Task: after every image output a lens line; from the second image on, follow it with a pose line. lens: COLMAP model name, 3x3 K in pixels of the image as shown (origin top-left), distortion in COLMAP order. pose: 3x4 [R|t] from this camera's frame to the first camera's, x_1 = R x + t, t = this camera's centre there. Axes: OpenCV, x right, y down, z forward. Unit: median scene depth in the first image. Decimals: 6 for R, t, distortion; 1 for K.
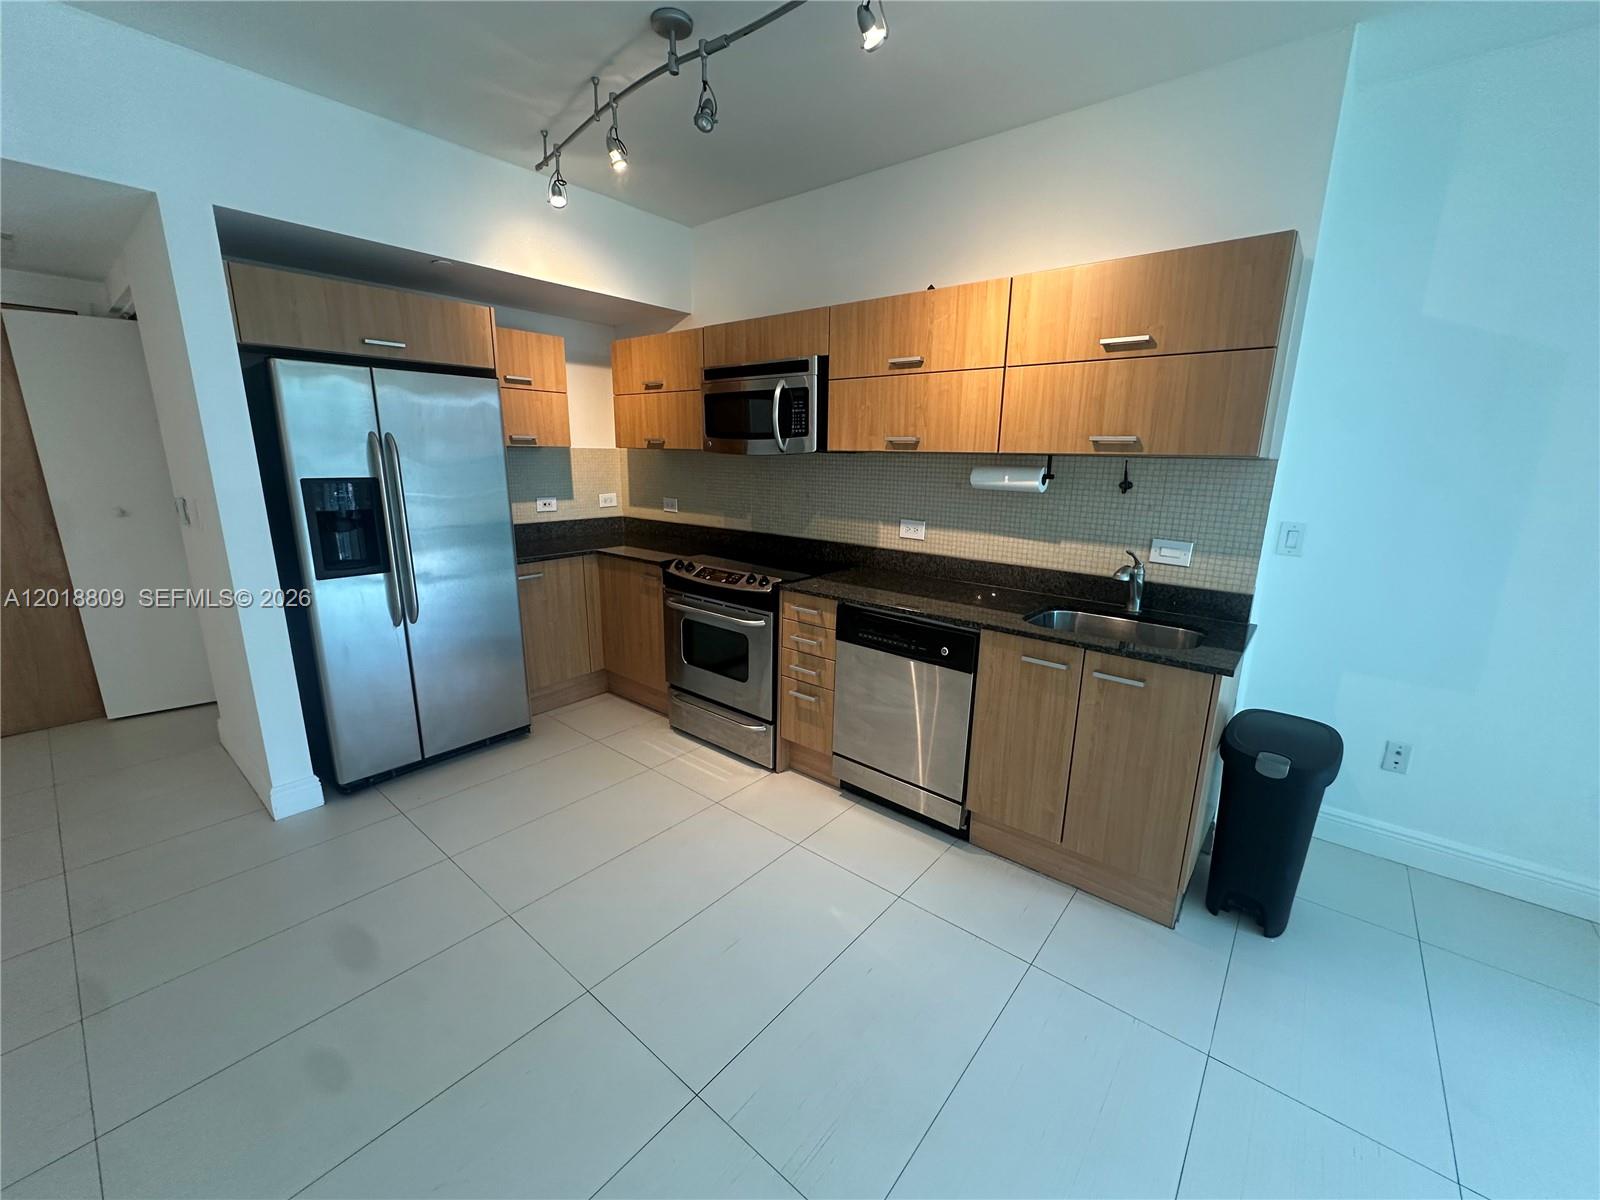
lens RADIAL K [[638.3, 0, 793.9], [0, 638.3, 603.1], [0, 0, 1]] dist [-0.001240, -0.000163]
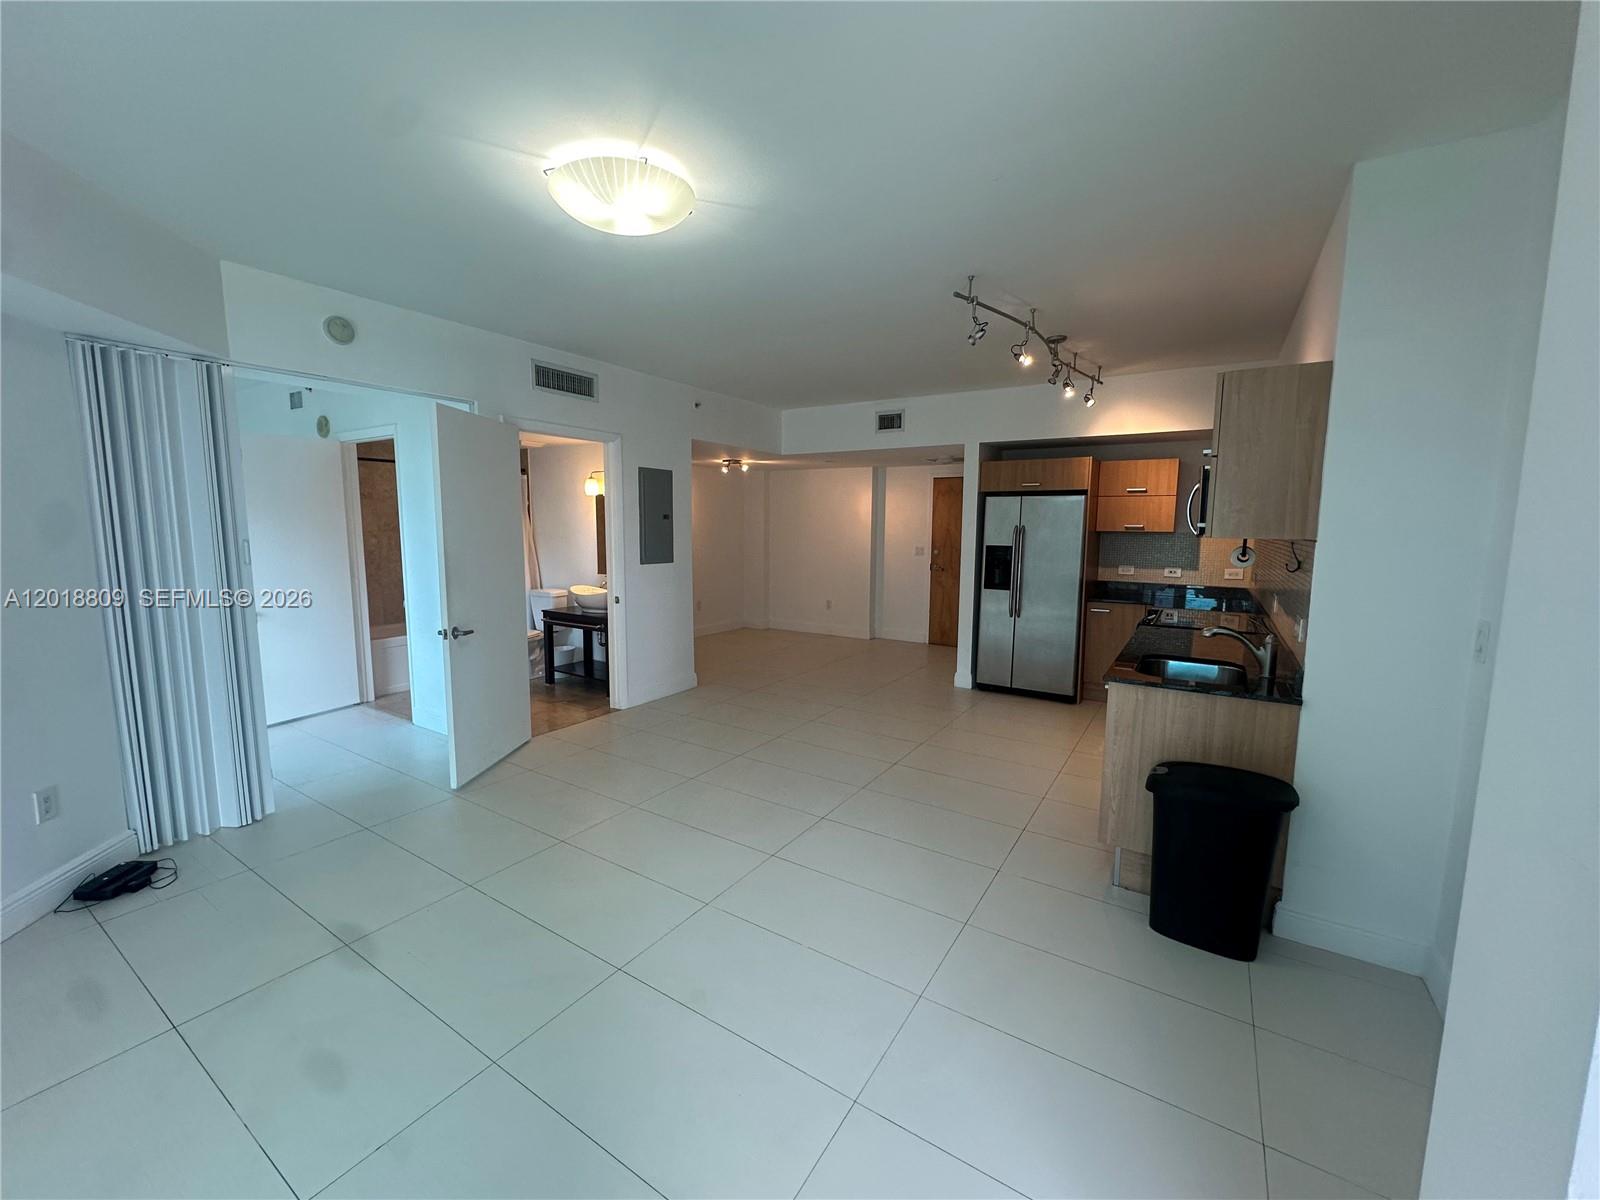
lens RADIAL K [[638.3, 0, 797.6], [0, 638.3, 602.0], [0, 0, 1]] dist [-0.001240, -0.000163]
pose [[0.127088, 0.105942, -0.986218, 1.281370], [-0.235752, 0.969013, 0.073714, -0.000508], [0.963468, 0.223135, 0.148126, 0.020701]]
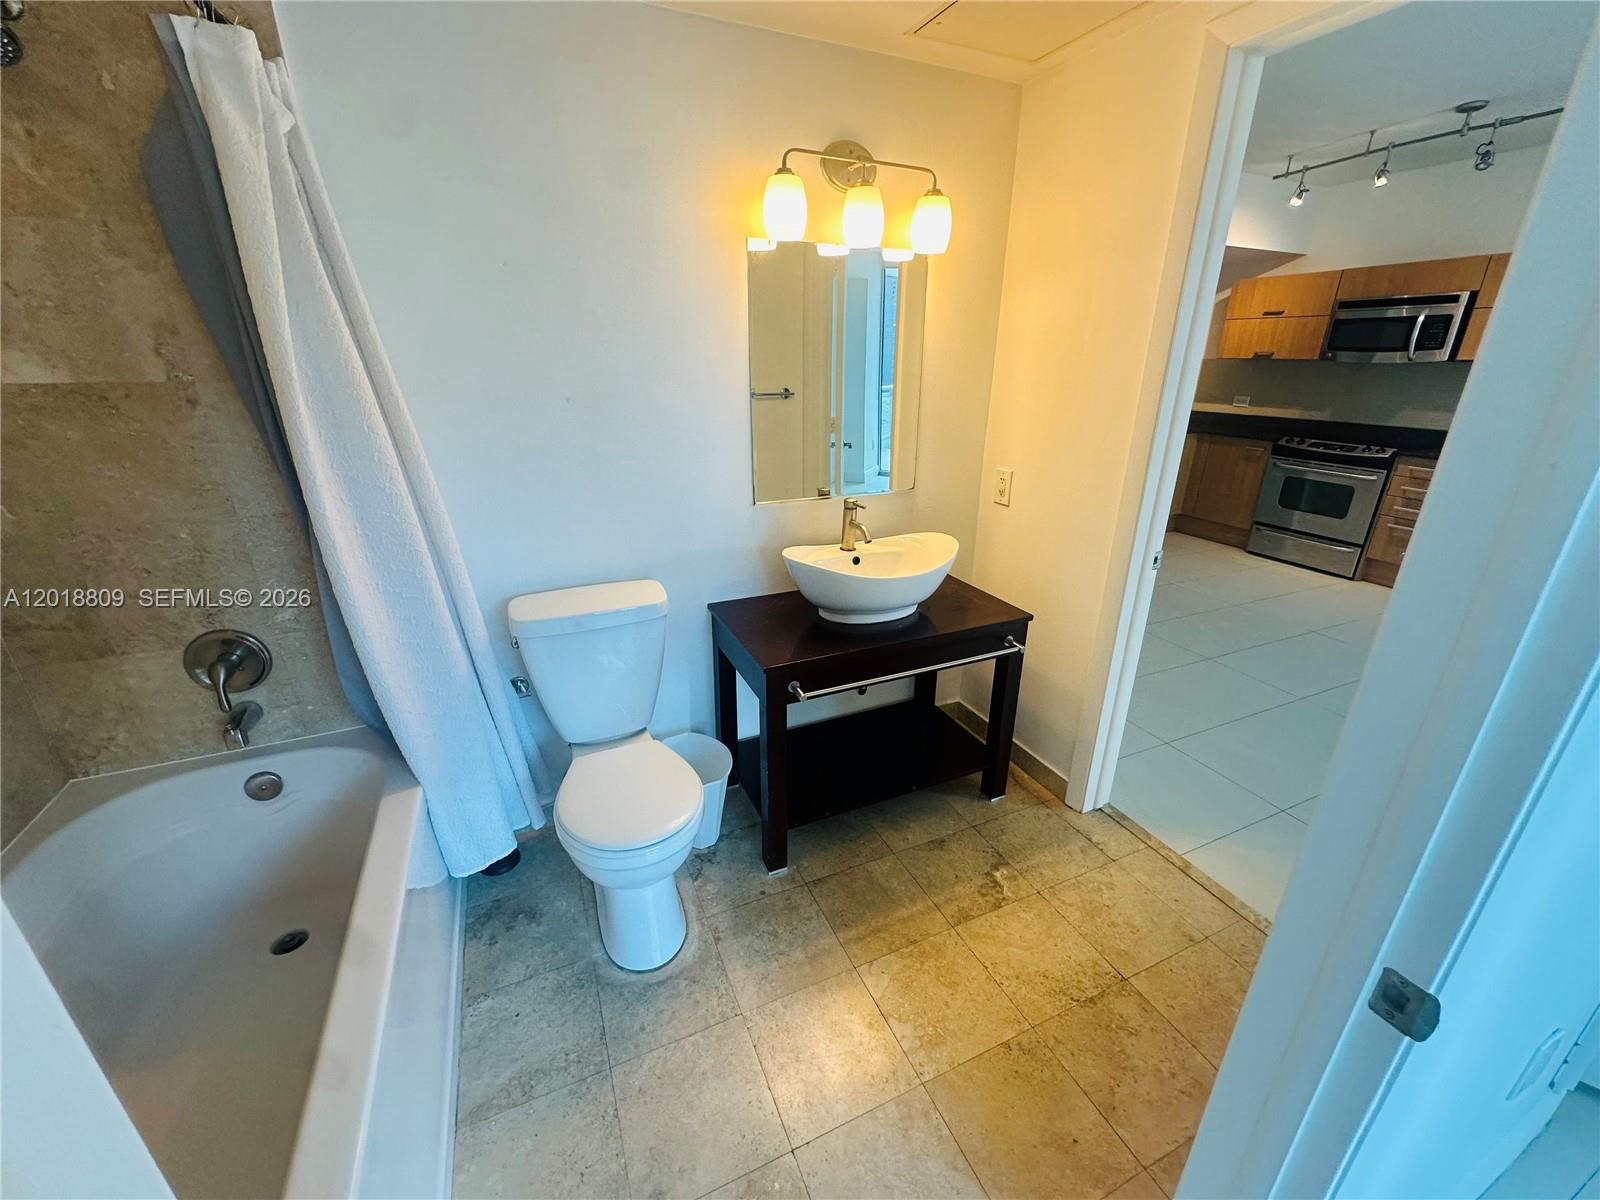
lens RADIAL K [[638.3, 0, 802.3], [0, 638.3, 602.1], [0, 0, 1]] dist [-0.001240, -0.000163]
pose [[0.902300, 0.146384, -0.405495, -0.629127], [-0.092411, 0.984398, 0.149737, 0.224201], [0.421087, -0.097636, 0.901750, -0.988698]]
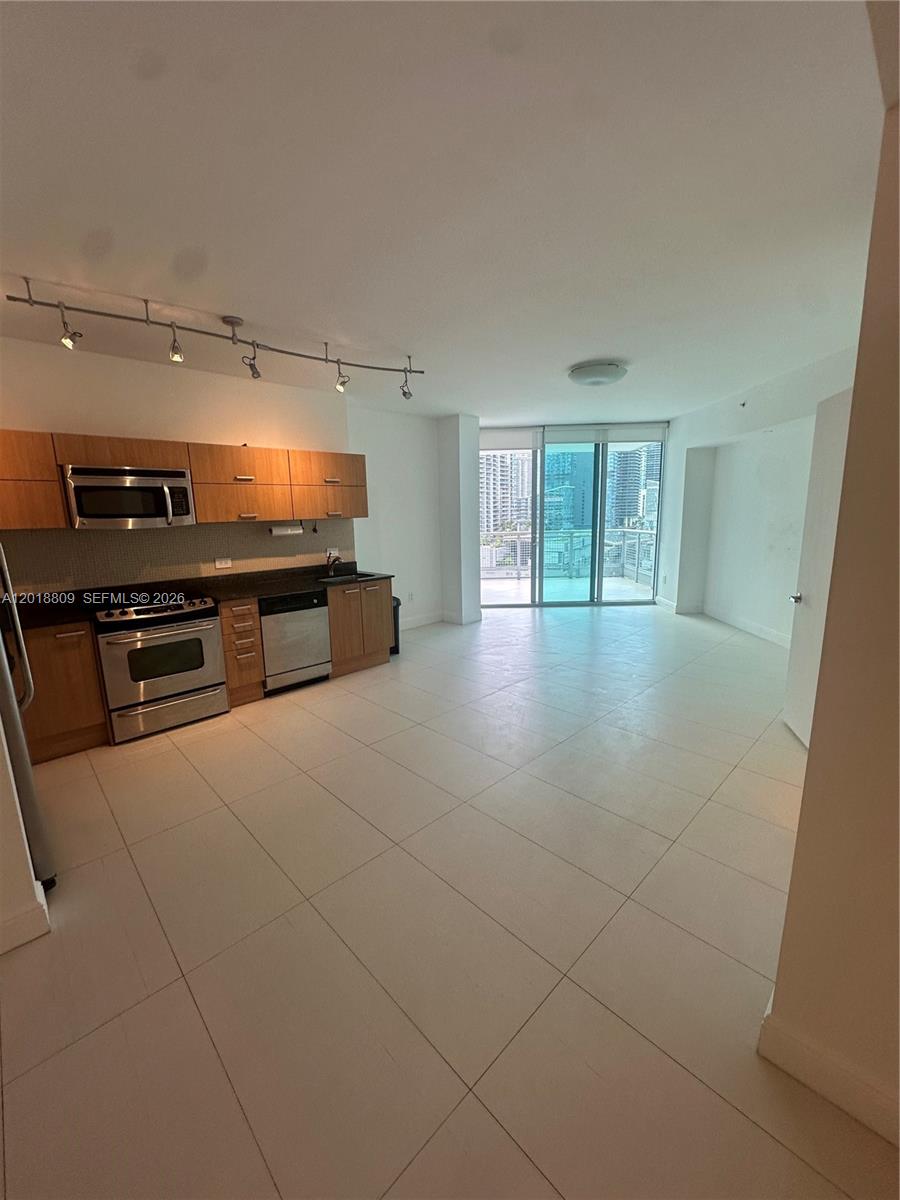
lens RADIAL K [[478.8, 0, 447.5], [0, 478.8, 599.0], [0, 0, 1]] dist [-0.001240, -0.000163]
pose [[0.108668, -0.198220, 0.974115, -1.212707], [0.254319, 0.952851, 0.165522, -0.086436], [-0.960996, 0.229749, 0.153955, 0.199312]]
